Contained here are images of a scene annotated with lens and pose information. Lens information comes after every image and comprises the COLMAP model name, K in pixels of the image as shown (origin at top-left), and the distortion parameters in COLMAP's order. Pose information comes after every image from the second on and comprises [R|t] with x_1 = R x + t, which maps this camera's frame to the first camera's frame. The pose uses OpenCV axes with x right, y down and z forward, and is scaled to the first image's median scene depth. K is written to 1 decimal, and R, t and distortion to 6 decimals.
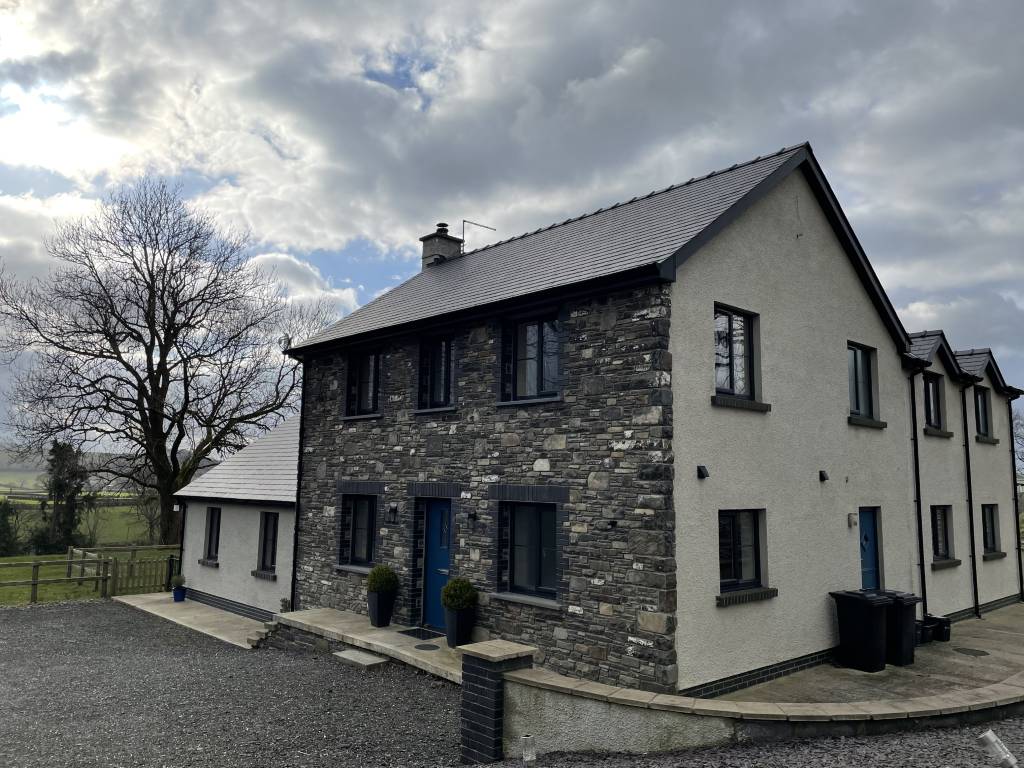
lens RADIAL K [[770.7, 0, 508.1], [0, 770.7, 381.1], [0, 0, 1]] dist [0.068583, -0.069323]
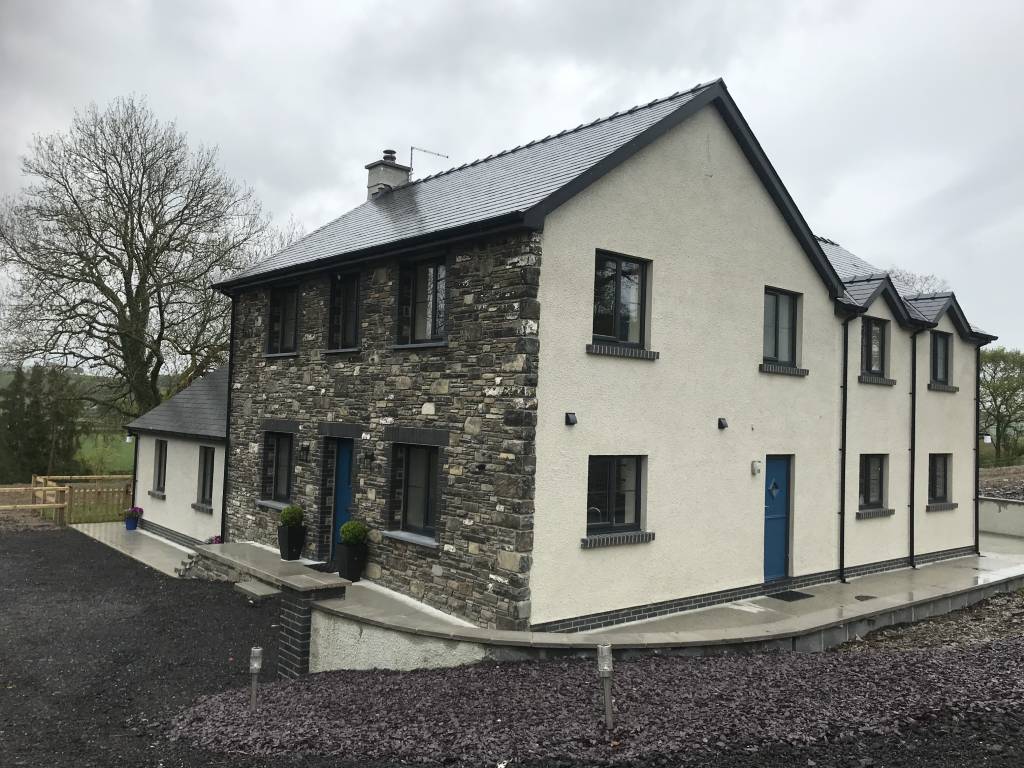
lens RADIAL K [[840.7, 0, 513.6], [0, 840.7, 381.6], [0, 0, 1]] dist [0.040376, -0.026370]
pose [[0.999018, 0.018638, -0.040192, 0.176788], [-0.015017, 0.995954, 0.088603, -0.022739], [0.041680, -0.087912, 0.995256, -0.078972]]
